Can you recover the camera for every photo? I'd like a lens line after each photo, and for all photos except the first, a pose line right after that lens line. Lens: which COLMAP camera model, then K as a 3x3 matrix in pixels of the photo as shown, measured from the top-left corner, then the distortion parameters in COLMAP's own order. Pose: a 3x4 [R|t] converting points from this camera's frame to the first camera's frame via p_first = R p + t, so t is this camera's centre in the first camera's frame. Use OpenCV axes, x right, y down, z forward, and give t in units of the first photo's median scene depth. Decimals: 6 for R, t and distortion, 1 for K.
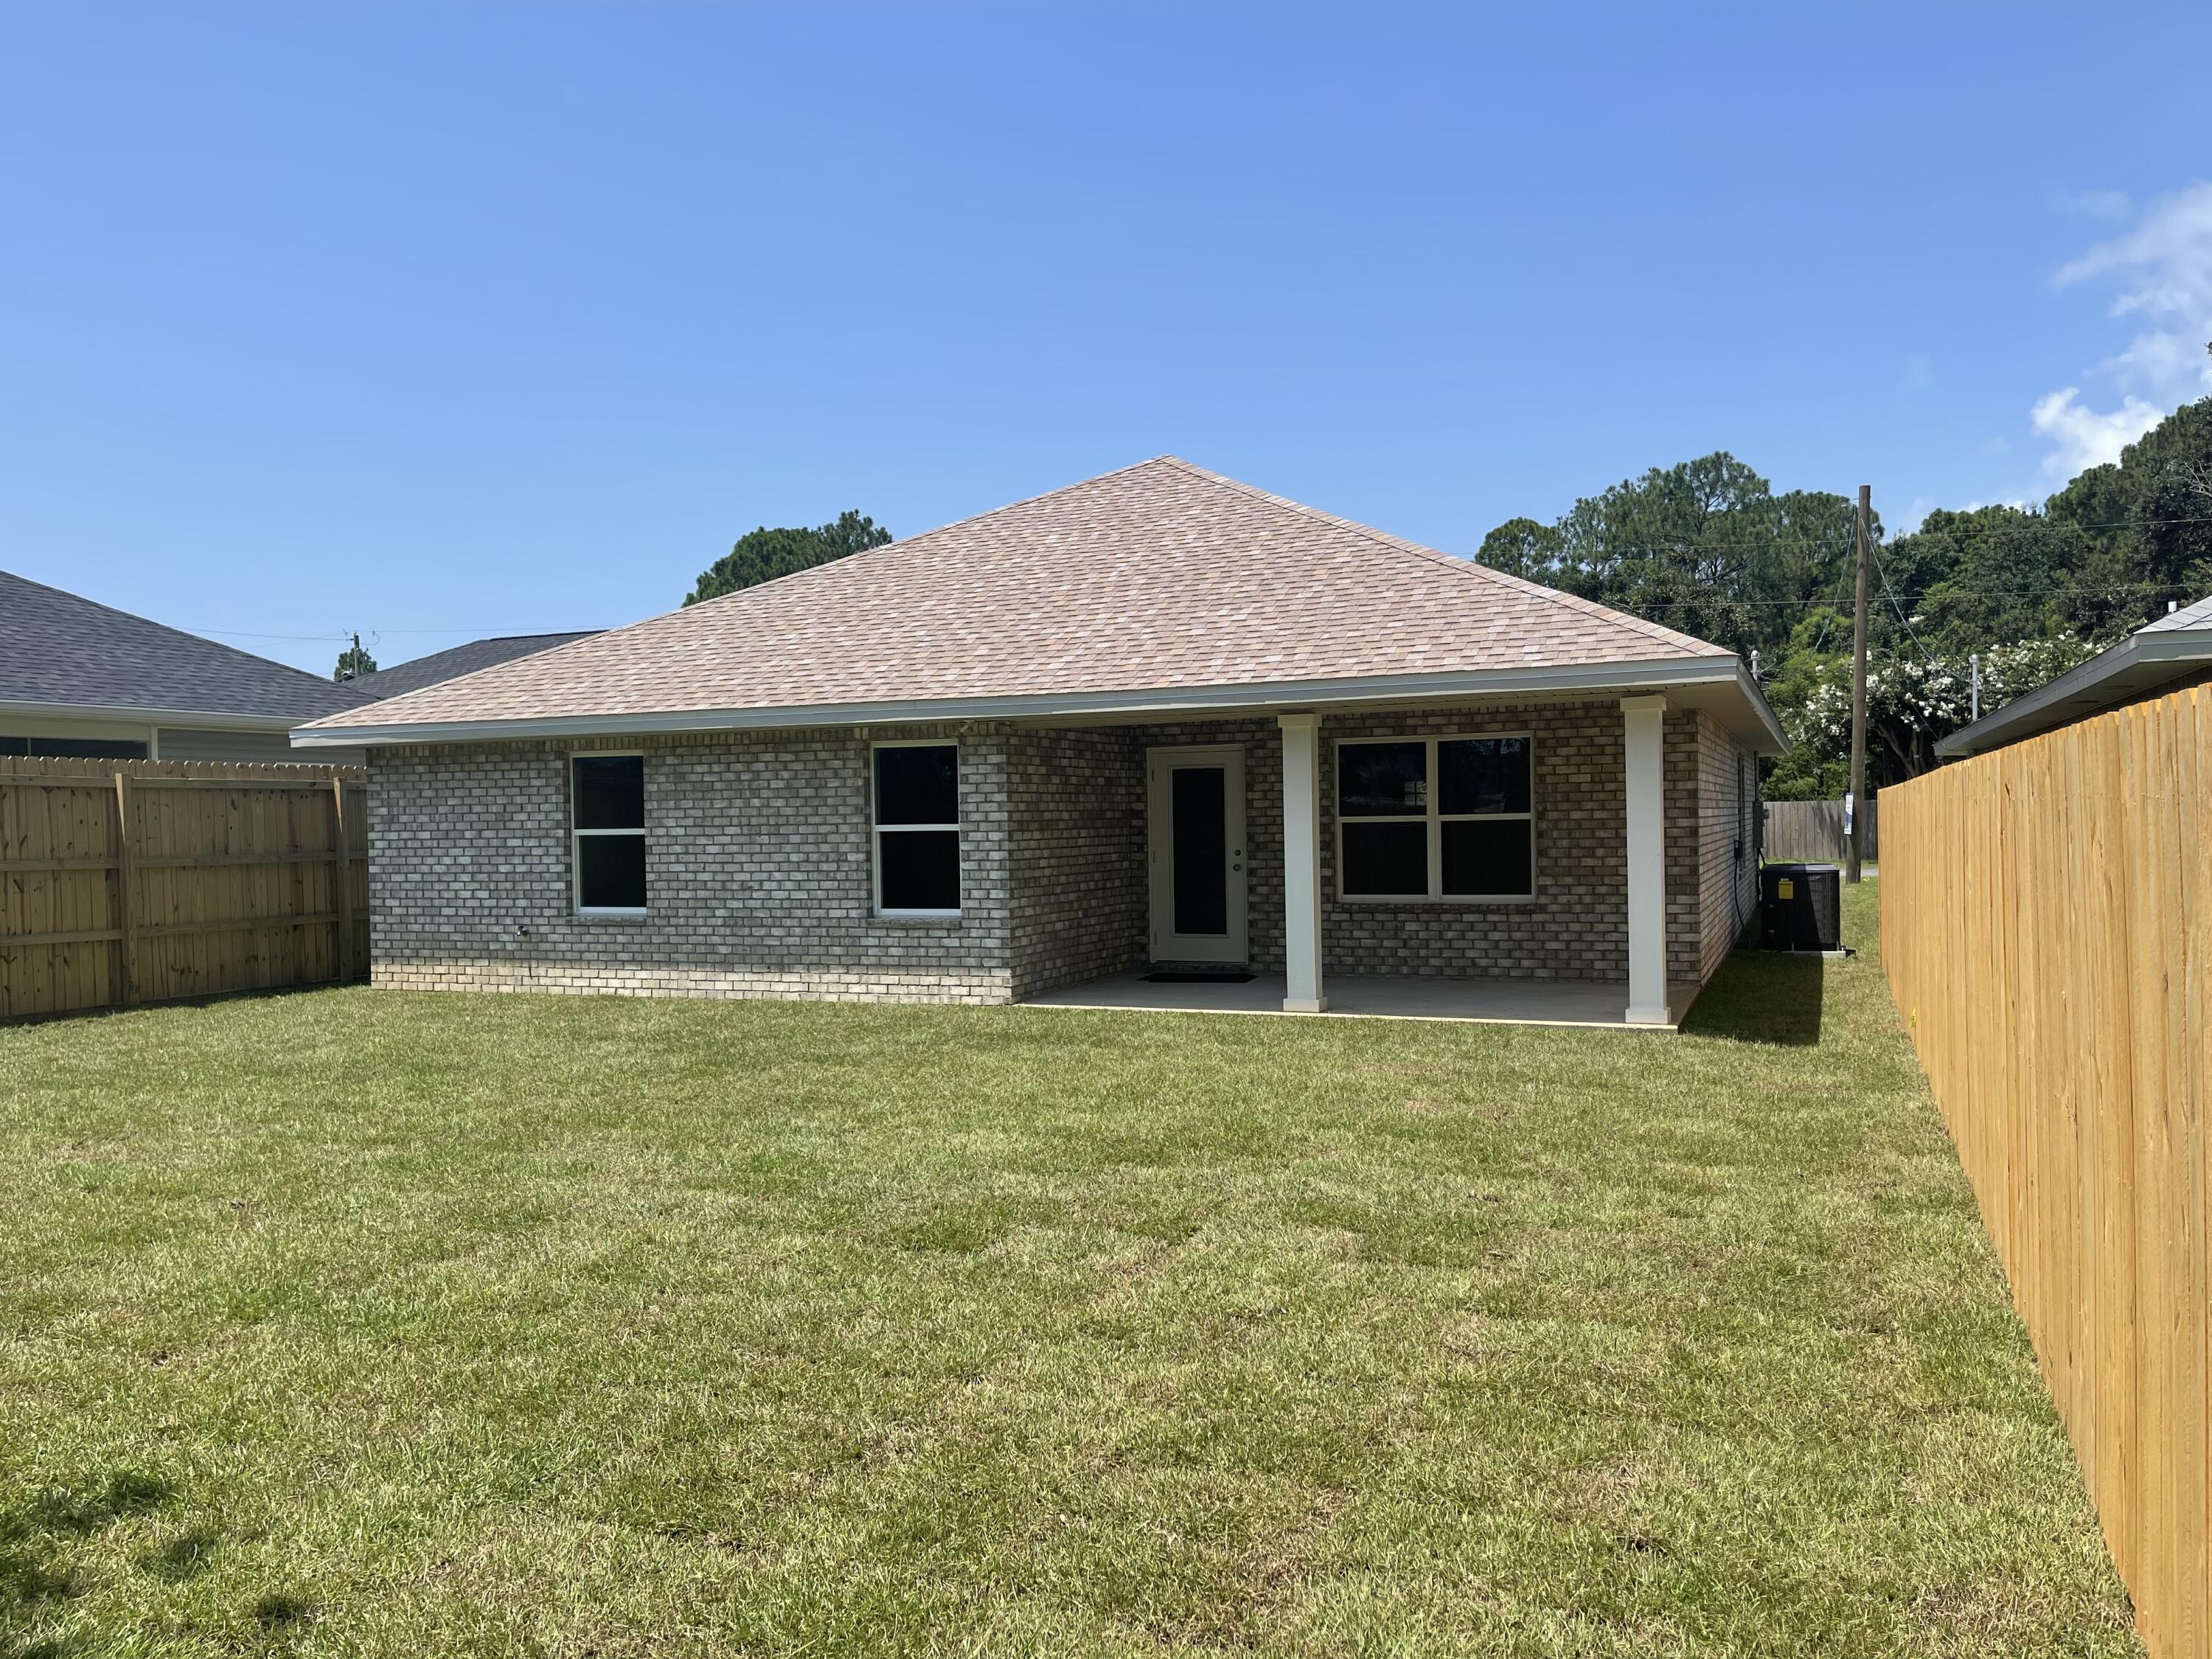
lens RADIAL K [[1693.4, 0, 1112.7], [0, 1693.4, 828.2], [0, 0, 1]] dist [0.053839, -0.005889]
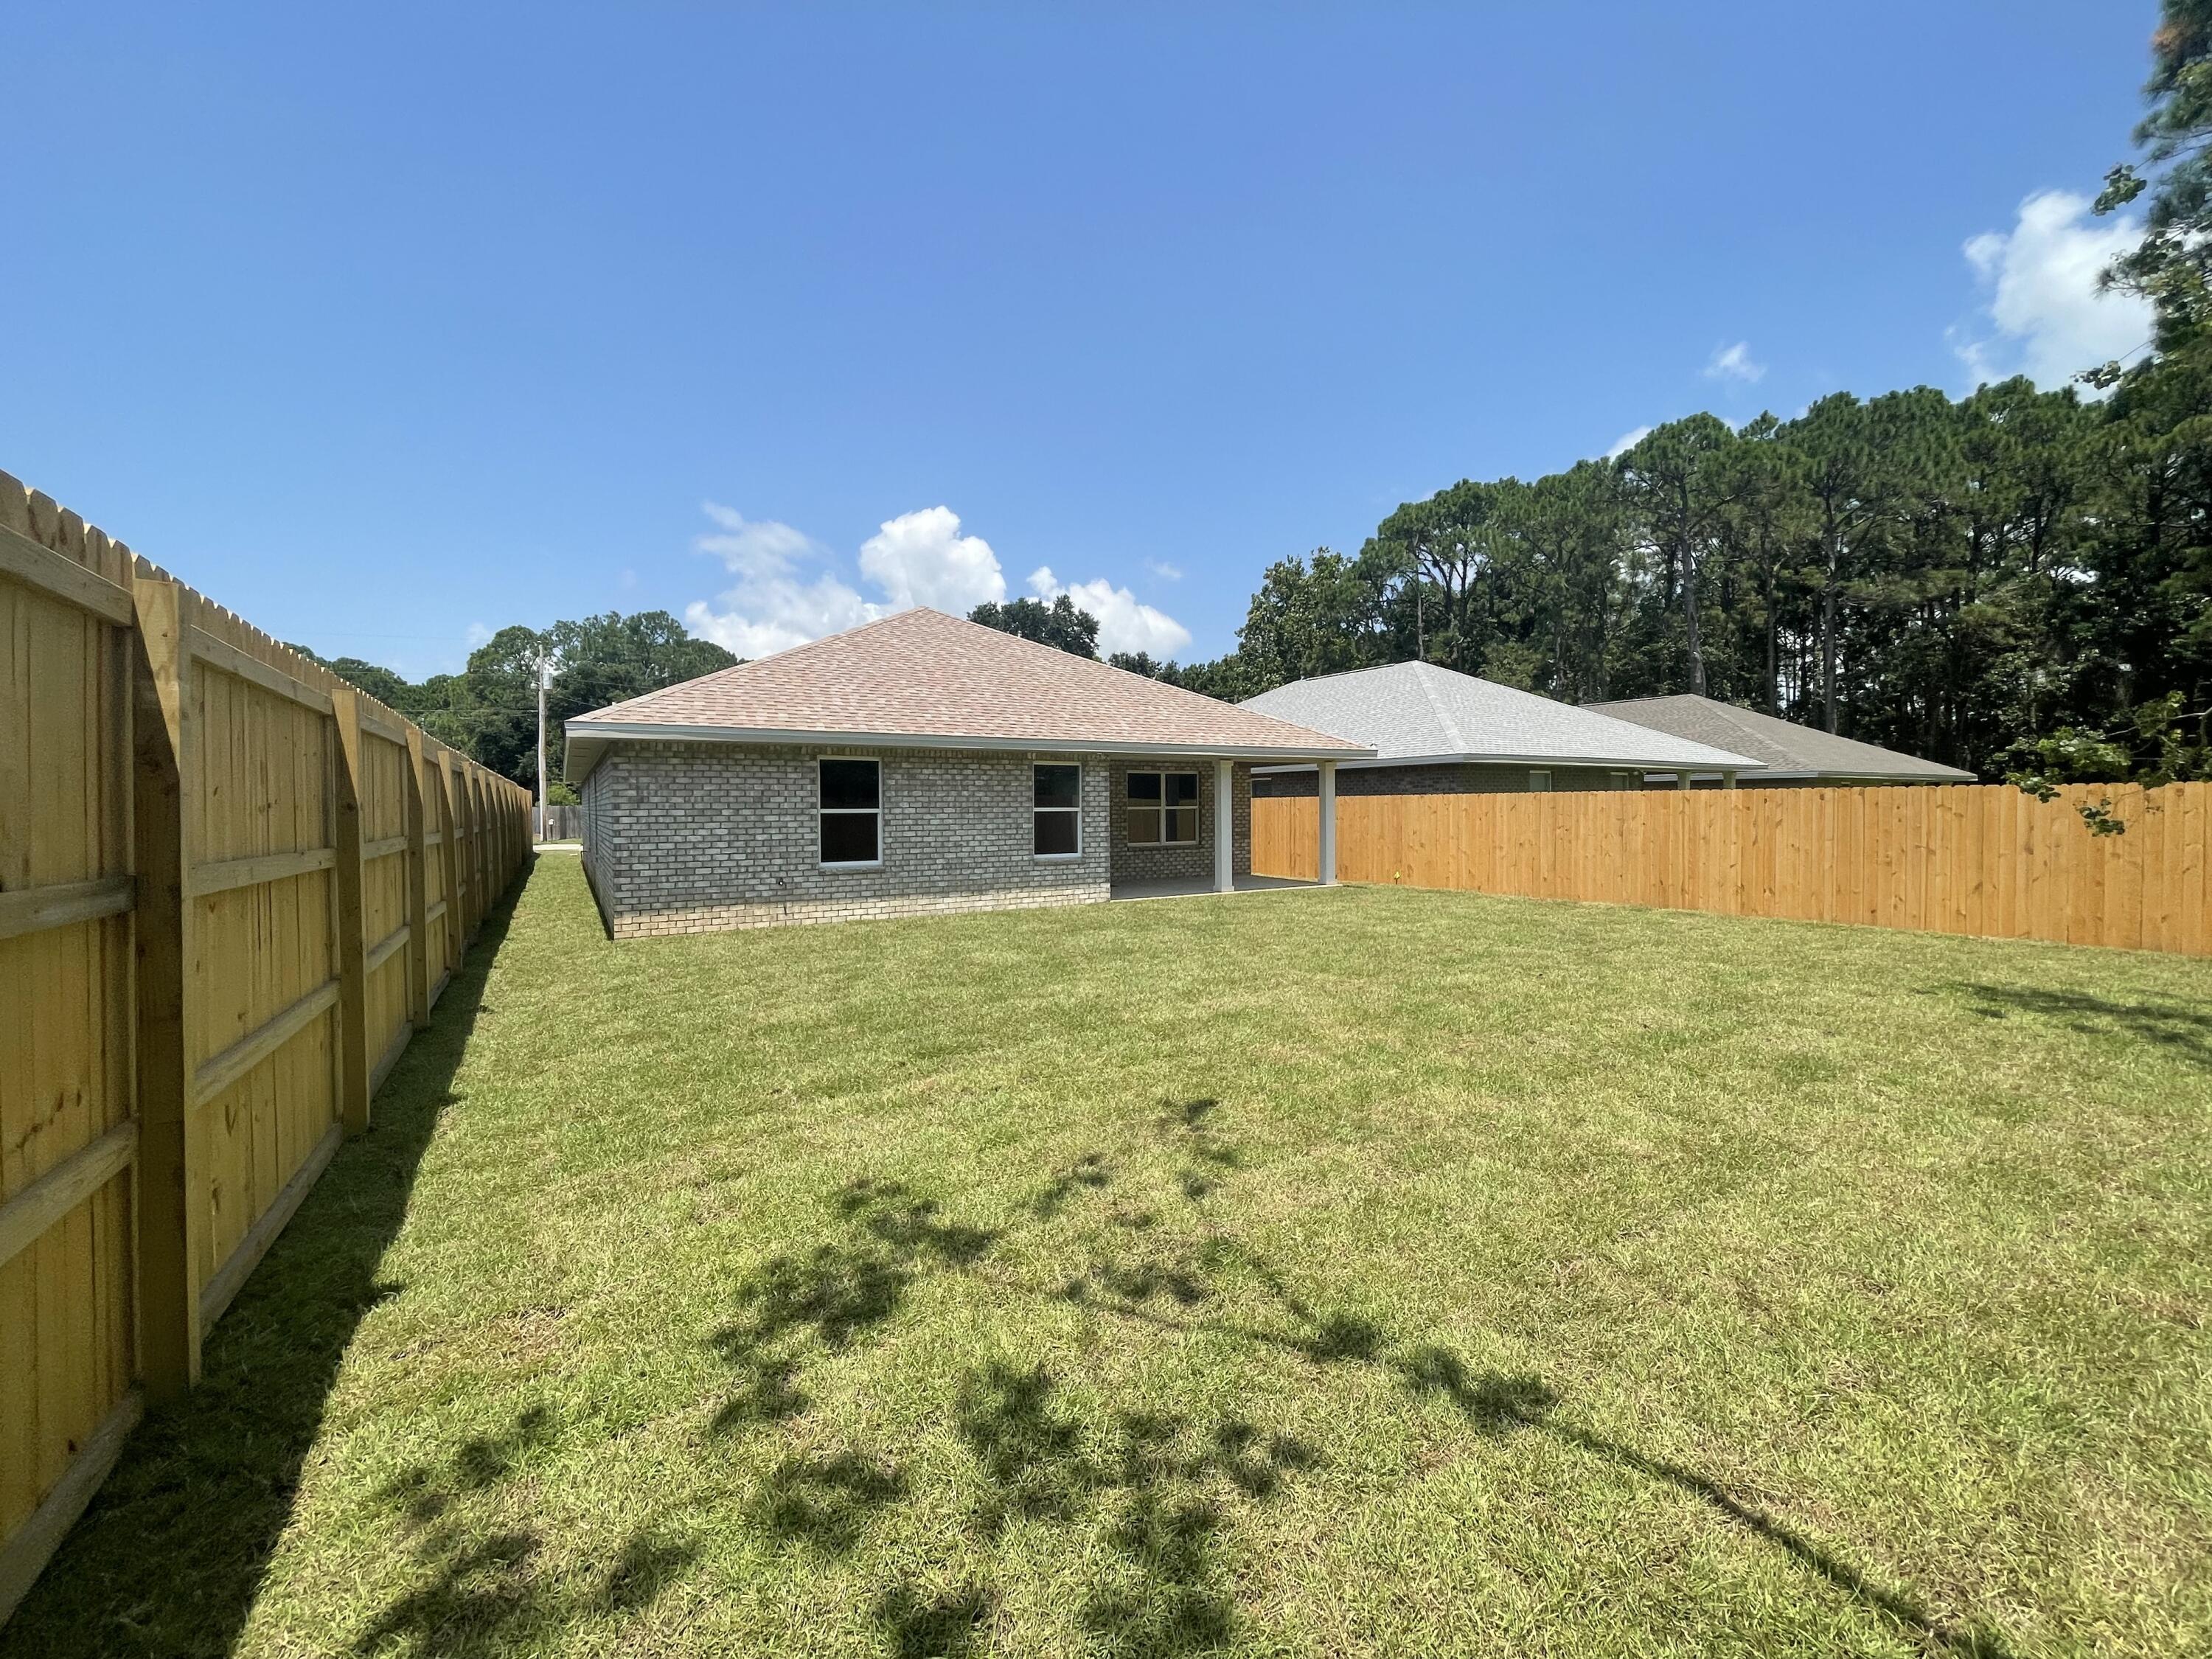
lens RADIAL K [[897.6, 0, 1112.8], [0, 897.6, 826.2], [0, 0, 1]] dist [0.001250, -0.000666]
pose [[0.583601, -0.005983, 0.812018, -0.802625], [0.002120, 0.999981, 0.005845, 0.011545], [-0.812038, -0.001690, 0.583603, 0.358764]]
